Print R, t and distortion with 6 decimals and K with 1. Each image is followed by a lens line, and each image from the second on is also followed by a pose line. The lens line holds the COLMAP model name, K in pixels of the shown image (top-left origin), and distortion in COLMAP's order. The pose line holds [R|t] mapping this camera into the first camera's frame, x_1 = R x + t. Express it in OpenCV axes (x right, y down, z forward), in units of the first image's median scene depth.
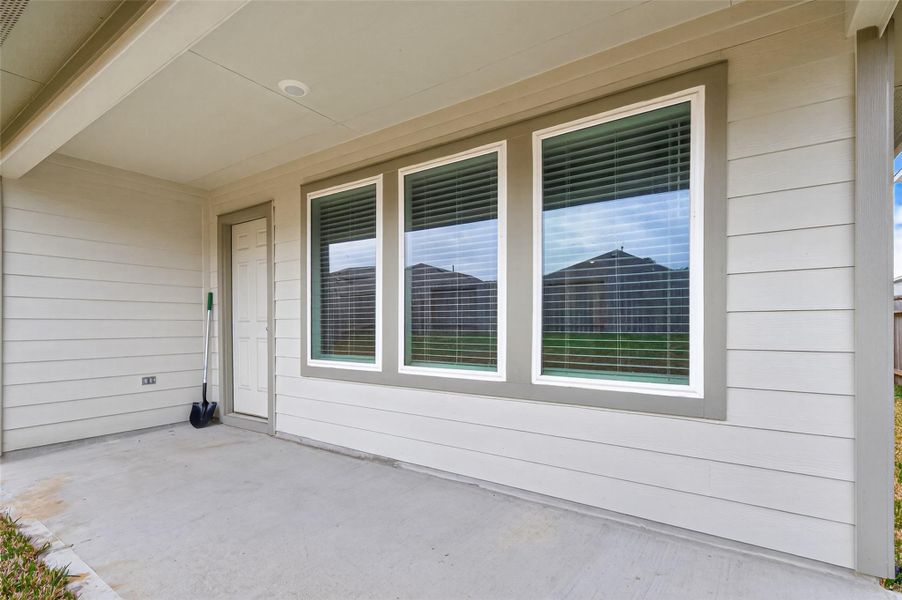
lens RADIAL K [[428.5, 0, 467.4], [0, 428.5, 319.7], [0, 0, 1]] dist [0.006226, 0.000958]
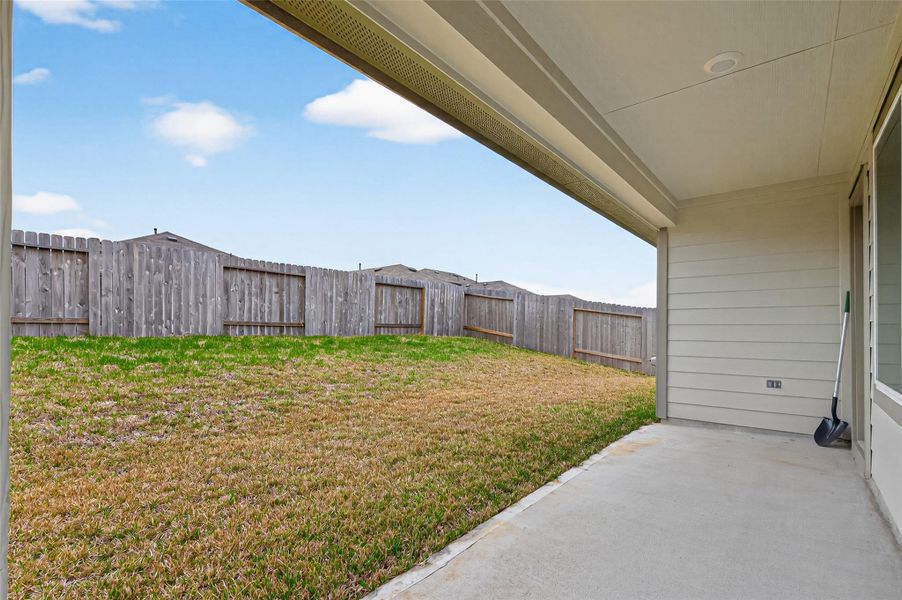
lens RADIAL K [[428.5, 0, 459.5], [0, 428.5, 324.8], [0, 0, 1]] dist [0.006226, 0.000958]
pose [[-0.083116, -0.008600, -0.996503, 0.417174], [0.006658, 0.999936, -0.009185, 0.006449], [0.996518, -0.007399, -0.083054, 0.423653]]
